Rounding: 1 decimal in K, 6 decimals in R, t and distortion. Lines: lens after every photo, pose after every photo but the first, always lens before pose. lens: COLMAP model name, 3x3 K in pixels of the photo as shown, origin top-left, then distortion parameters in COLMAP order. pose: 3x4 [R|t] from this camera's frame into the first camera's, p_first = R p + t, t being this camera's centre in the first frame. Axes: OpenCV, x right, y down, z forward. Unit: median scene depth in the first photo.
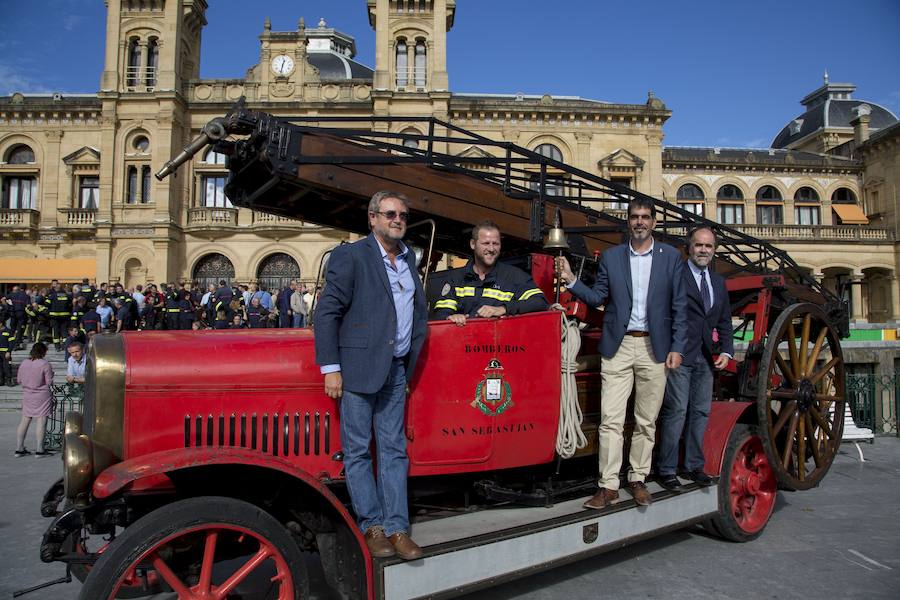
lens RADIAL K [[604.7, 0, 445.0], [0, 604.7, 298.2], [0, 0, 1]] dist [-0.113169, 0.062138]
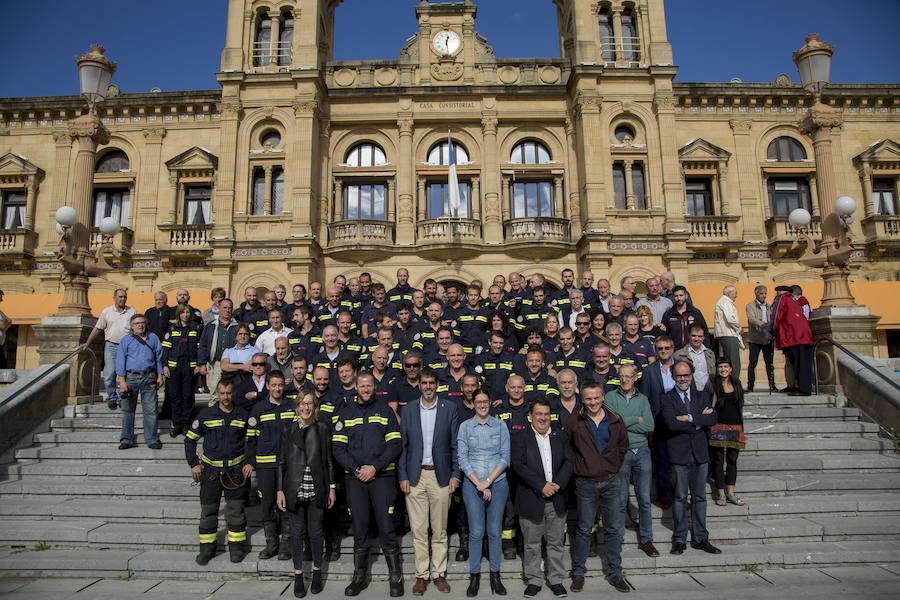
lens RADIAL K [[604.7, 0, 447.8], [0, 604.7, 298.5], [0, 0, 1]] dist [-0.113169, 0.062138]
pose [[0.998555, -0.018346, -0.050511, -0.242530], [0.013526, 0.995465, -0.094163, 0.018067], [0.052009, 0.093344, 0.994275, 0.252360]]
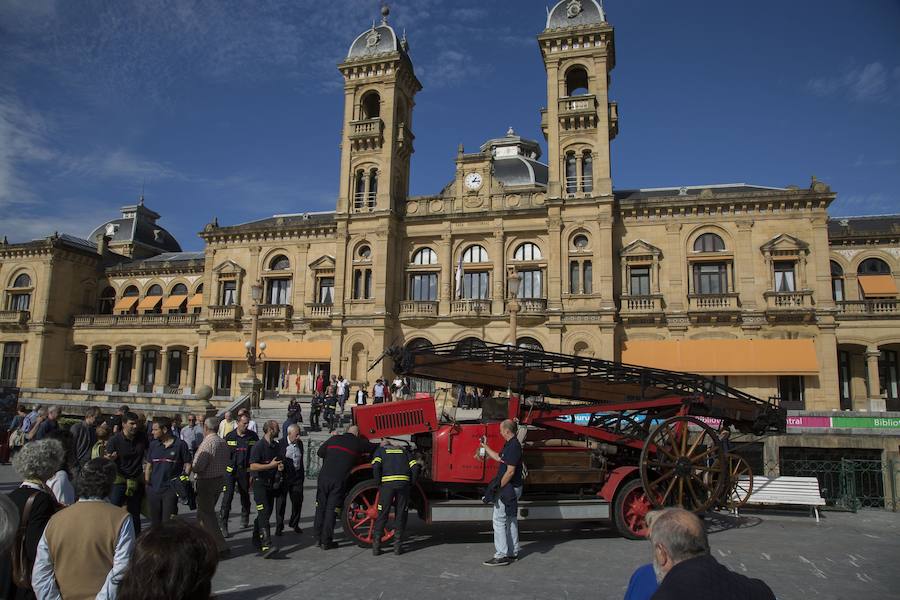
lens RADIAL K [[604.7, 0, 451.3], [0, 604.7, 302.7], [0, 0, 1]] dist [-0.113169, 0.062138]
pose [[0.945162, -0.026344, -0.325537, 0.078896], [-0.007026, 0.994871, -0.100910, -0.022443], [0.326525, 0.097663, 0.940129, -0.152966]]
